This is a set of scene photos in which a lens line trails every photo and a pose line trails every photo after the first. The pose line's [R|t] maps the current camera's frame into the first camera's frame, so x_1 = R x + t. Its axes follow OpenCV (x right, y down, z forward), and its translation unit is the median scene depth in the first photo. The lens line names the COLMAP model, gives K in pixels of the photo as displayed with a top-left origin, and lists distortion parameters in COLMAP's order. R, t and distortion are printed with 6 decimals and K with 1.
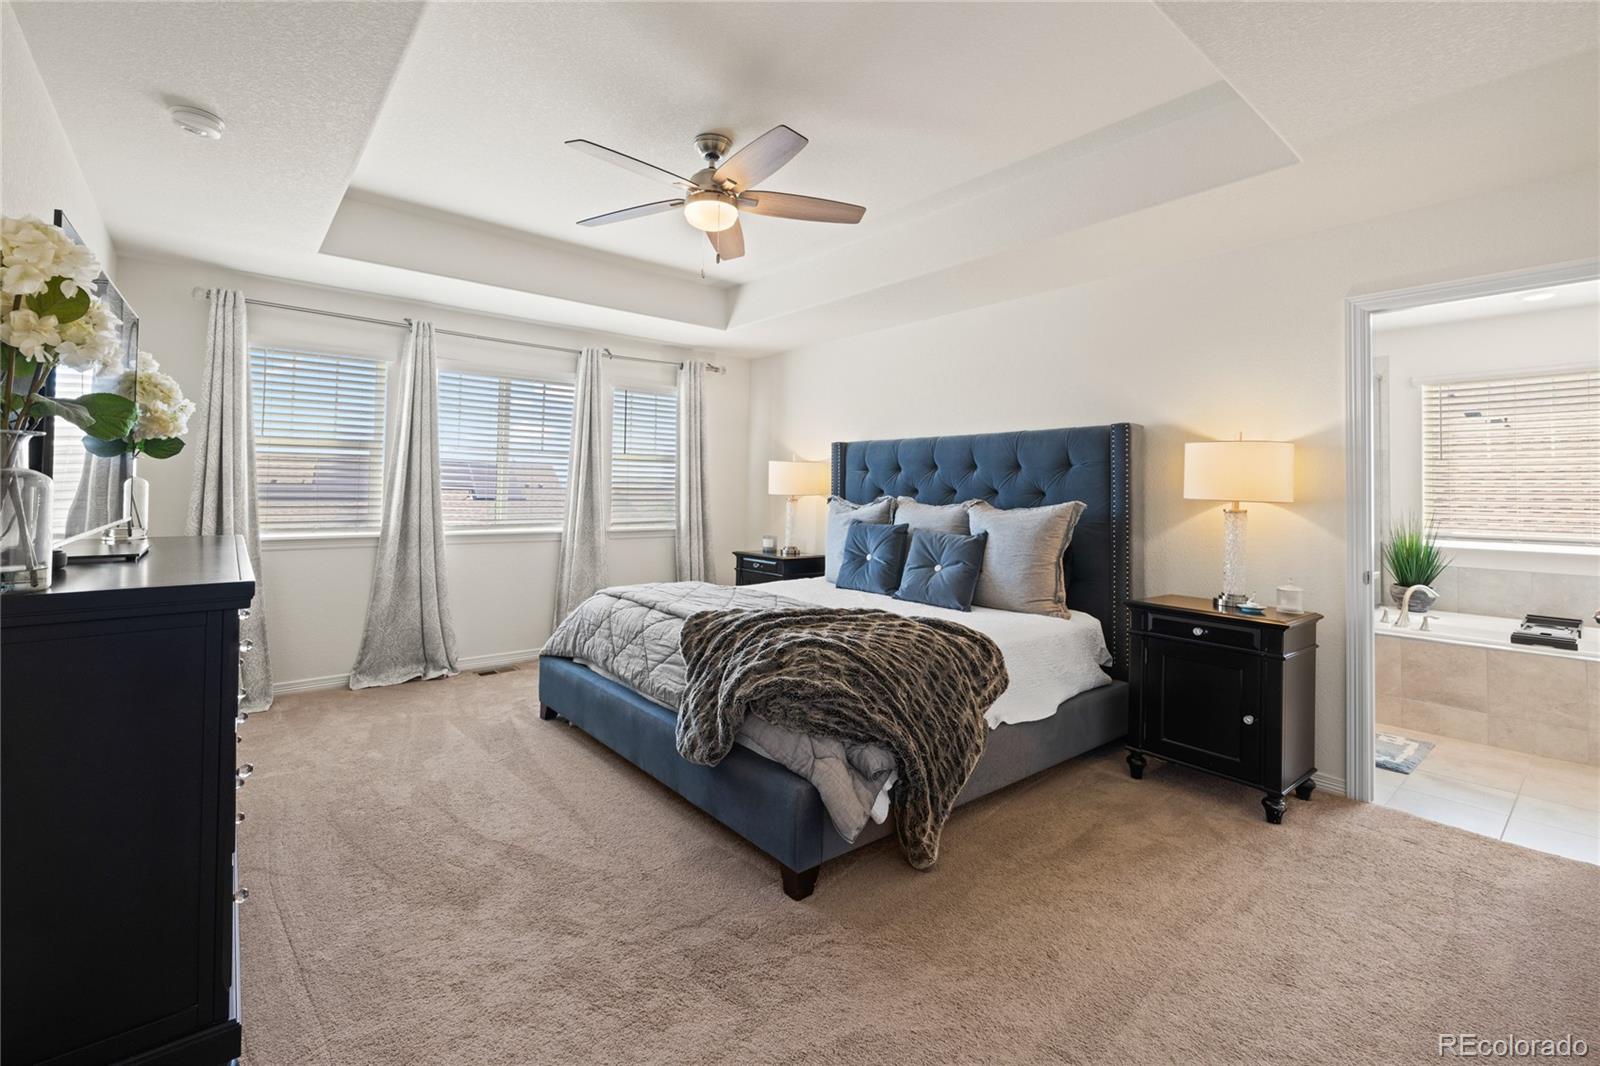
lens RADIAL K [[683.7, 0, 770.1], [0, 683.7, 477.6], [0, 0, 1]] dist [-0.002020, -0.000118]
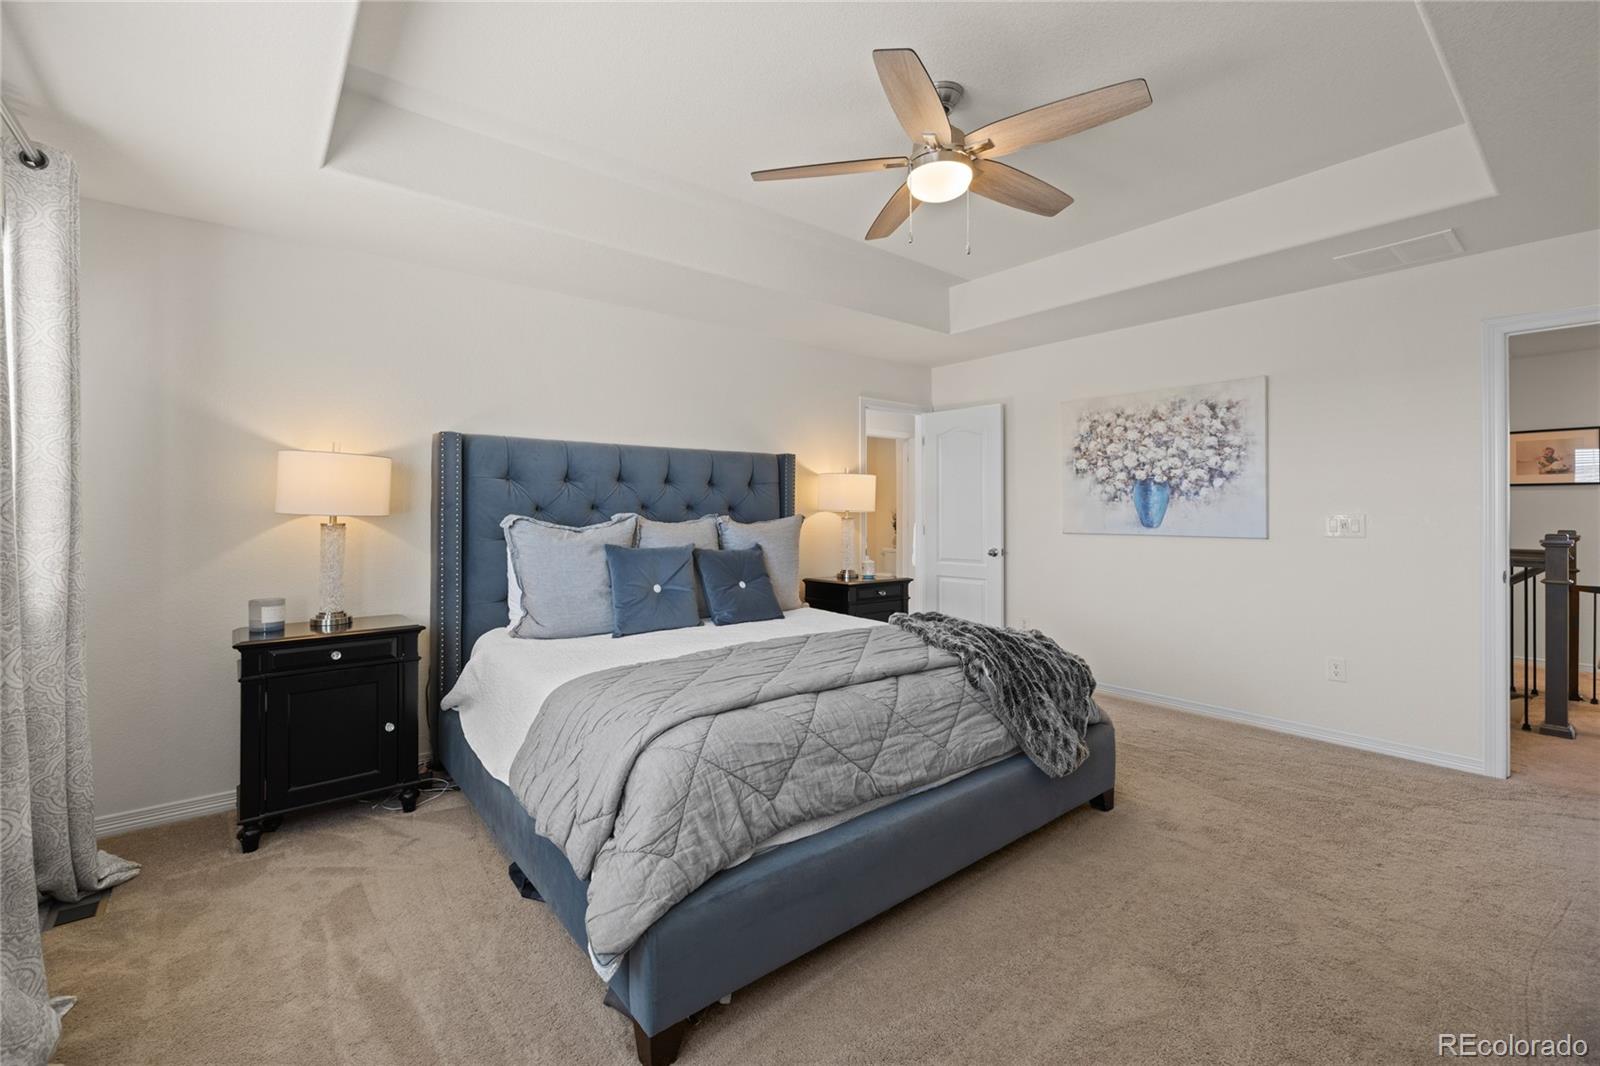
lens RADIAL K [[683.7, 0, 796.6], [0, 683.7, 518.6], [0, 0, 1]] dist [-0.002020, -0.000118]
pose [[-0.000981, -0.030482, 0.999535, -0.664996], [-0.013271, 0.999448, 0.030466, 0.004903], [-0.999911, -0.013235, -0.001385, 0.833503]]
